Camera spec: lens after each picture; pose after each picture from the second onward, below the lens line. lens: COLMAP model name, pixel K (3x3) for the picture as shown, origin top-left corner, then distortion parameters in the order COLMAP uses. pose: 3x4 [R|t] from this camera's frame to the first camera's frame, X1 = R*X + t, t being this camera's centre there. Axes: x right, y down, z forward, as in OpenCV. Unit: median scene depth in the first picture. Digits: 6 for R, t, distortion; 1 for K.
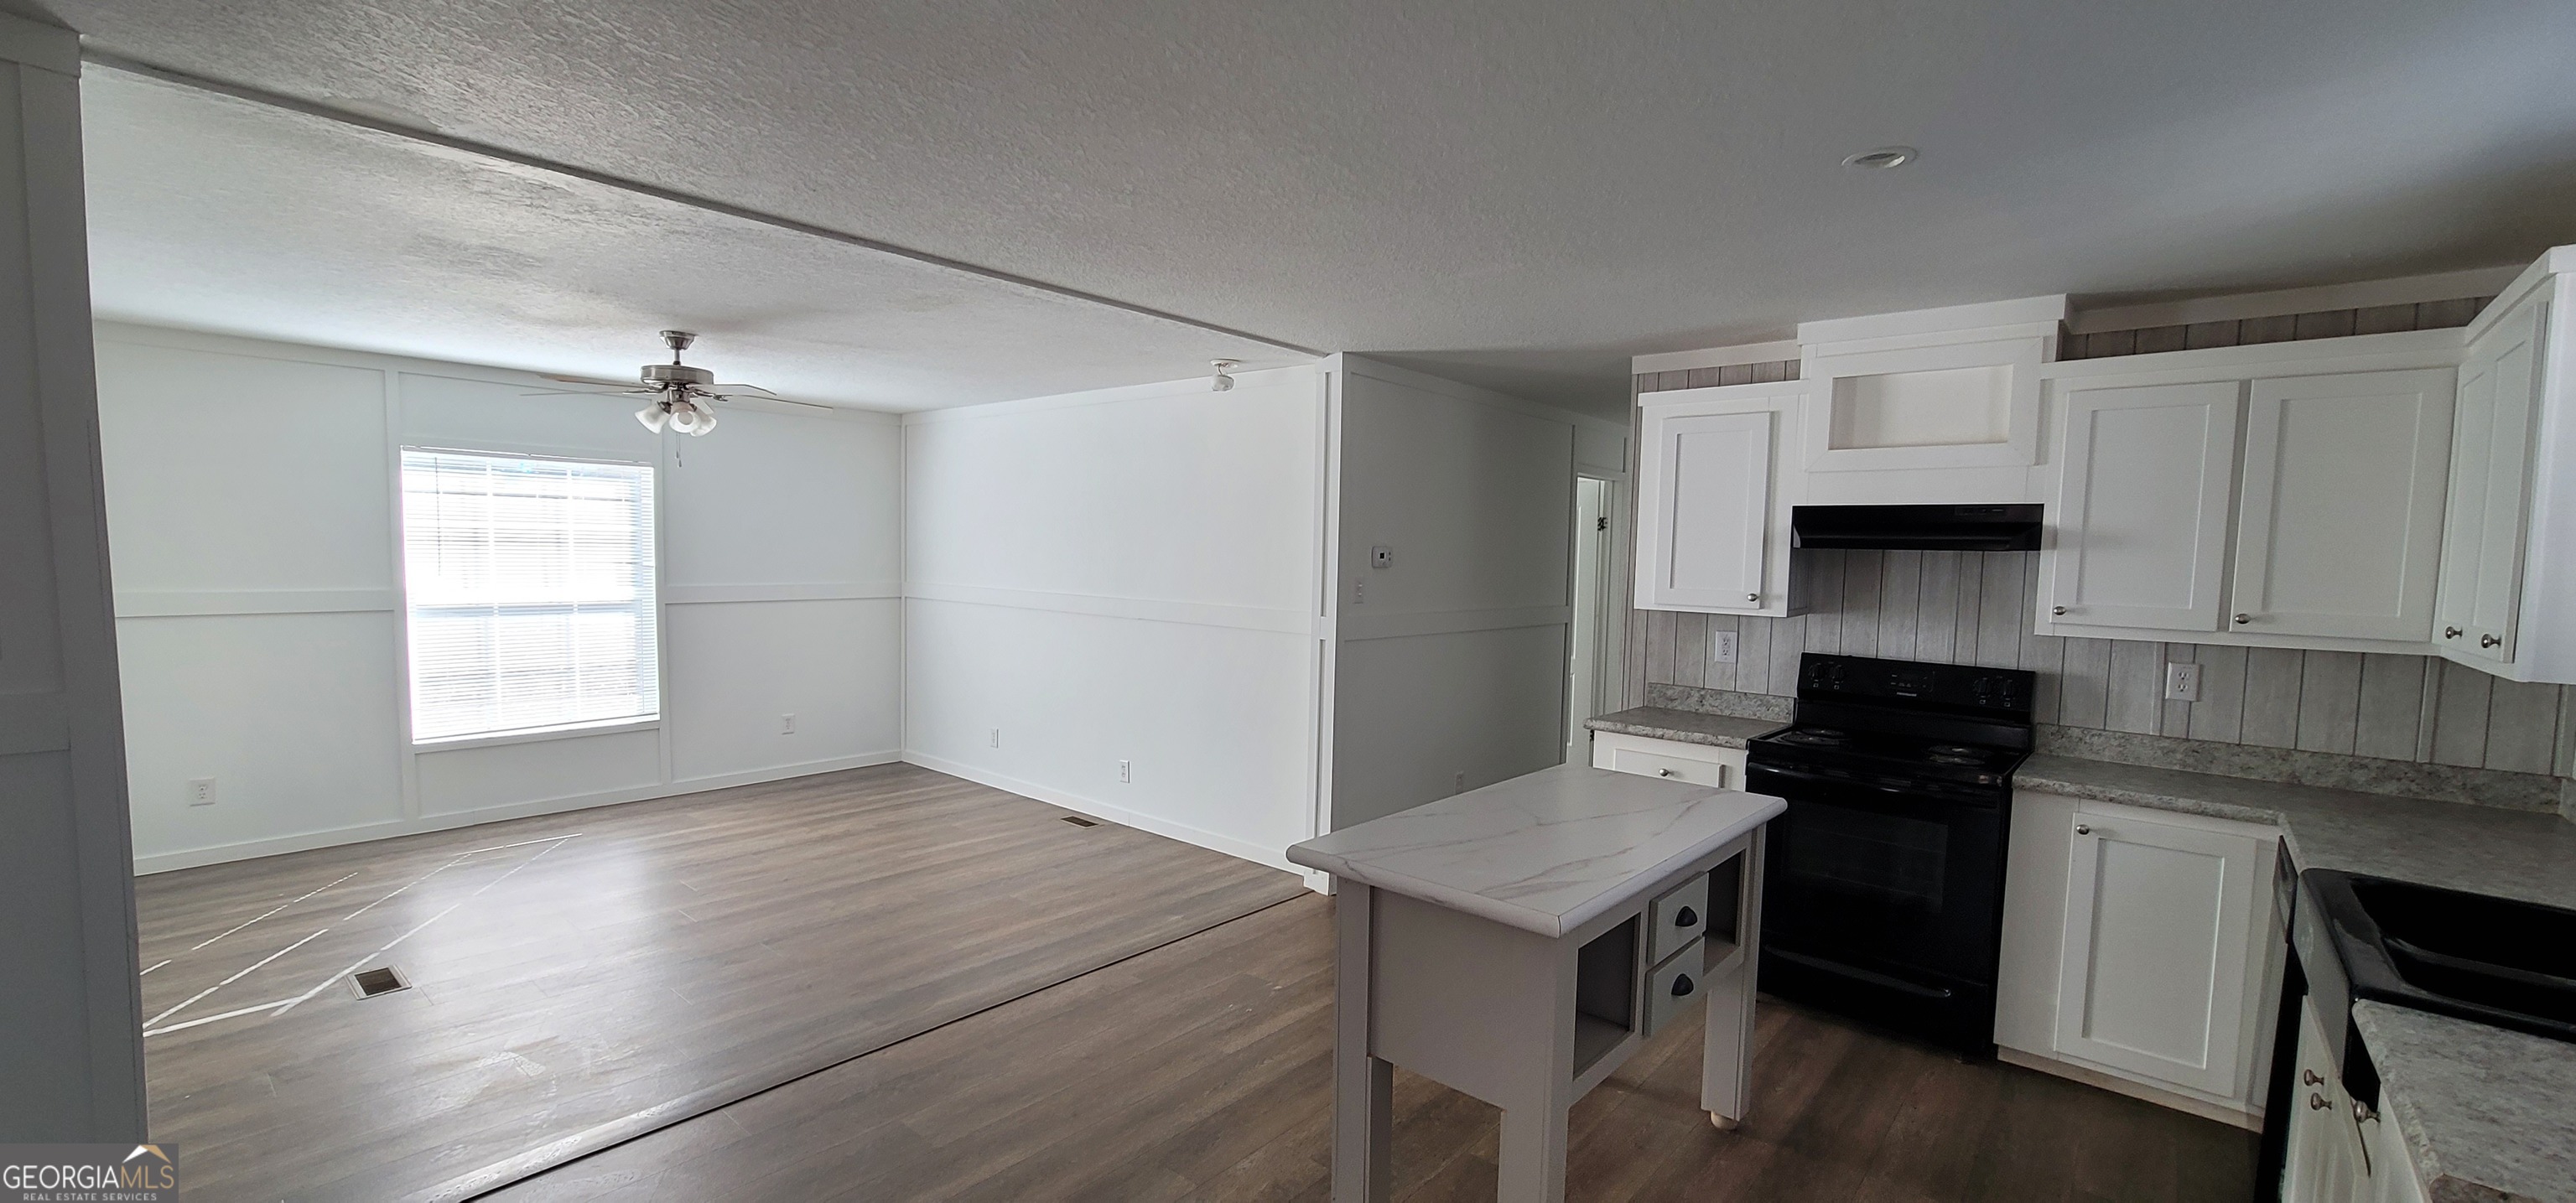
lens RADIAL K [[1053.0, 0, 1284.9], [0, 1053.0, 616.9], [0, 0, 1]] dist [-0.012268, 0.001703]
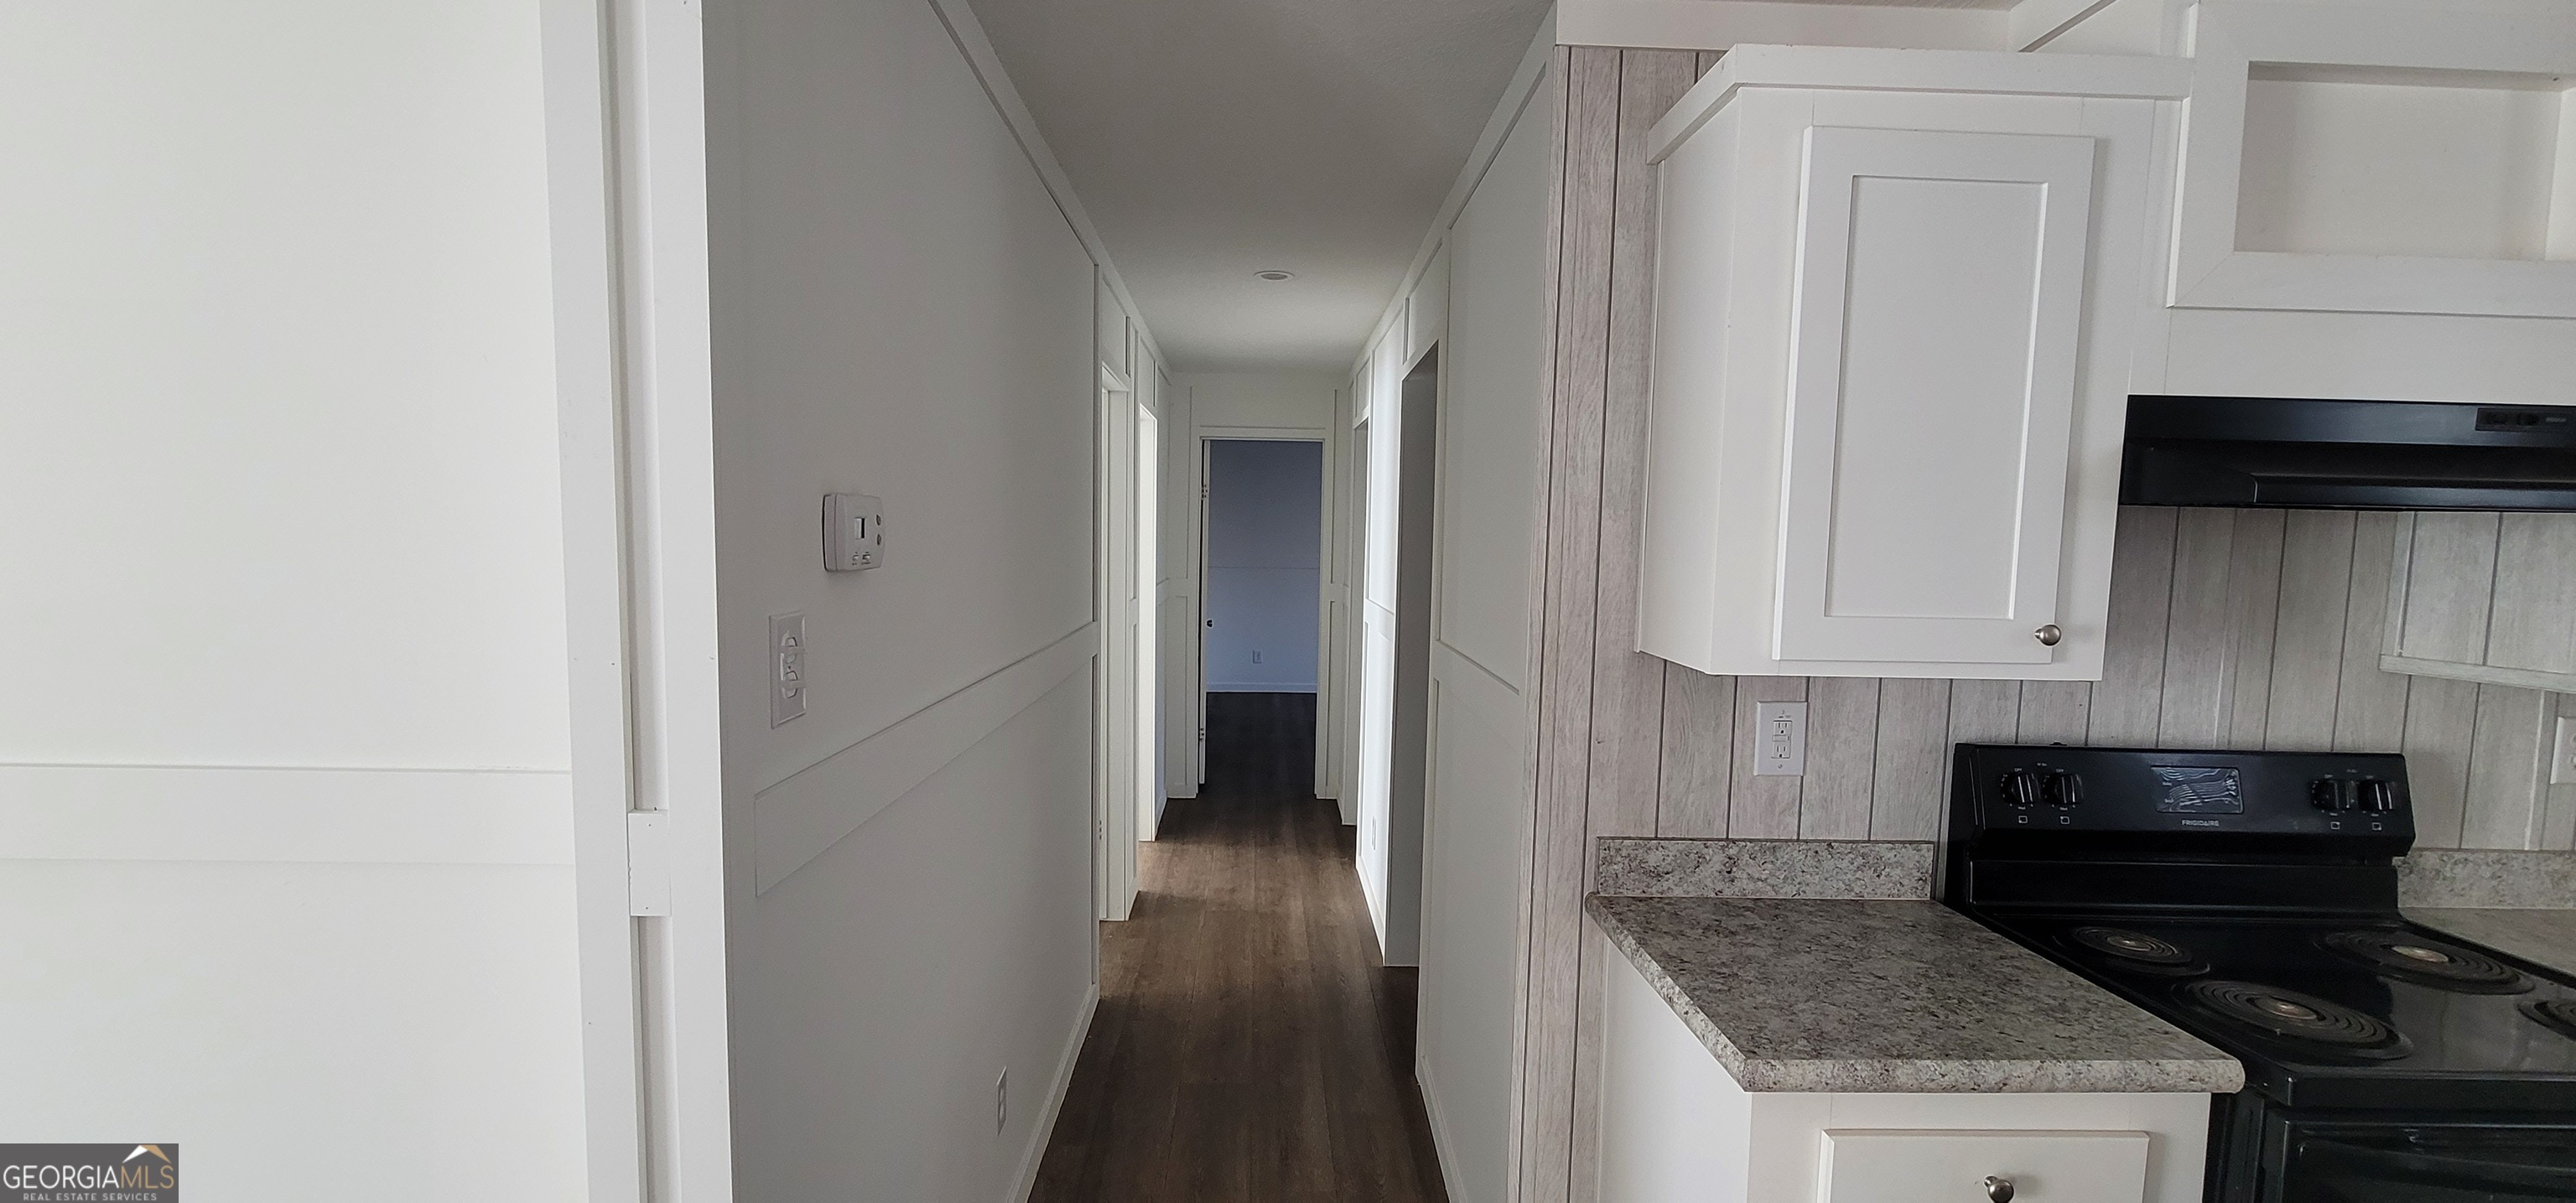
lens RADIAL K [[1053.0, 0, 1287.5], [0, 1053.0, 619.0], [0, 0, 1]] dist [-0.012268, 0.001703]
pose [[0.737697, -0.062051, 0.672274, -0.010765], [0.039432, 0.998028, 0.048849, -0.052690], [-0.673979, -0.009526, 0.738689, 0.893973]]
